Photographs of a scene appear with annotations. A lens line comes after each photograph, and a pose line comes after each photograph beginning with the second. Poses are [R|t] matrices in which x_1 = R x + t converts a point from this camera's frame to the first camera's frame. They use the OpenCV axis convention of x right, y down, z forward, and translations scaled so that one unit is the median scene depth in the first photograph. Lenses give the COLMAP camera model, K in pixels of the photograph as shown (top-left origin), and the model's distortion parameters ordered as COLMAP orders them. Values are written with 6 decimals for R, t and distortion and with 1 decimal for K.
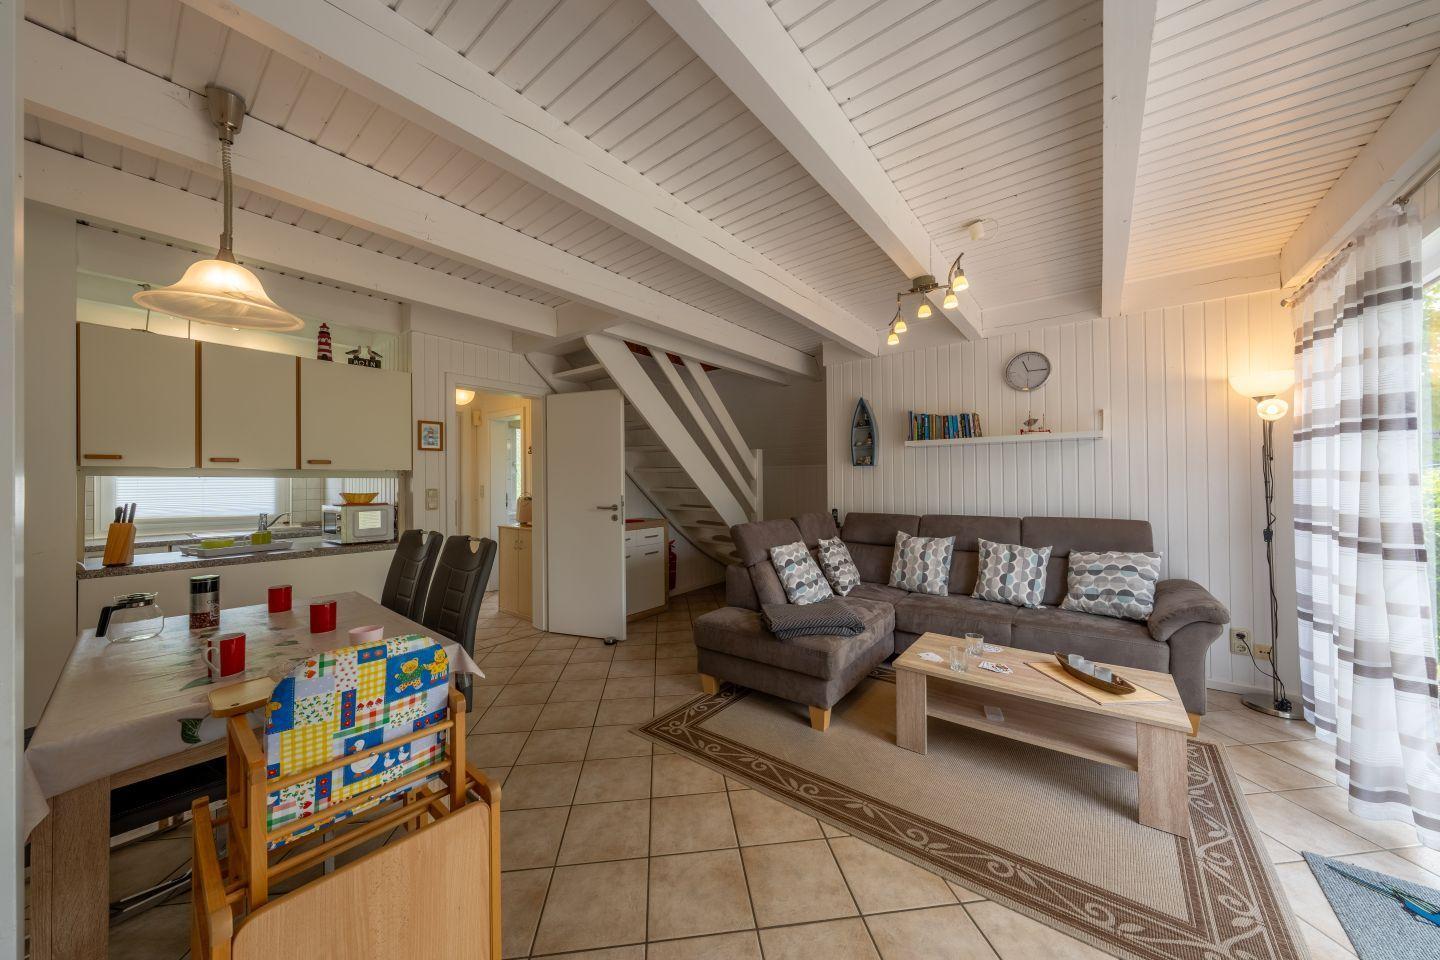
lens RADIAL K [[484.8, 0, 721.4], [0, 484.8, 478.3], [0, 0, 1]] dist [-0.003680, 0.000908]
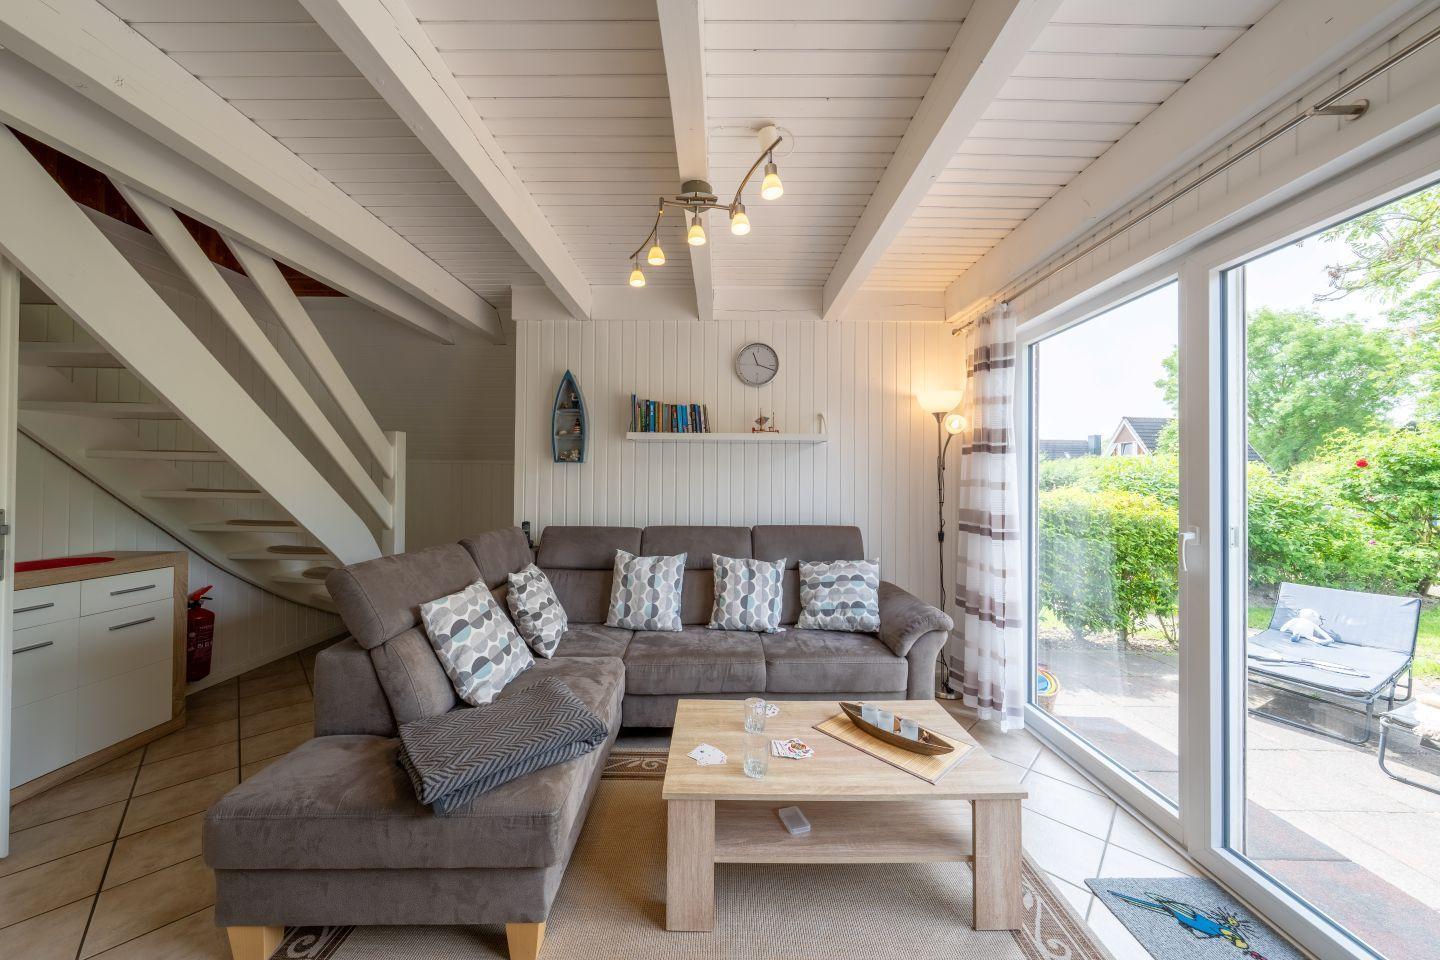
lens RADIAL K [[484.8, 0, 723.3], [0, 484.8, 476.8], [0, 0, 1]] dist [-0.003680, 0.000908]
pose [[0.784938, 0.021550, 0.619199, 0.035248], [-0.017943, 0.999766, -0.012048, 0.001447], [-0.619314, -0.001653, 0.785142, 0.456518]]
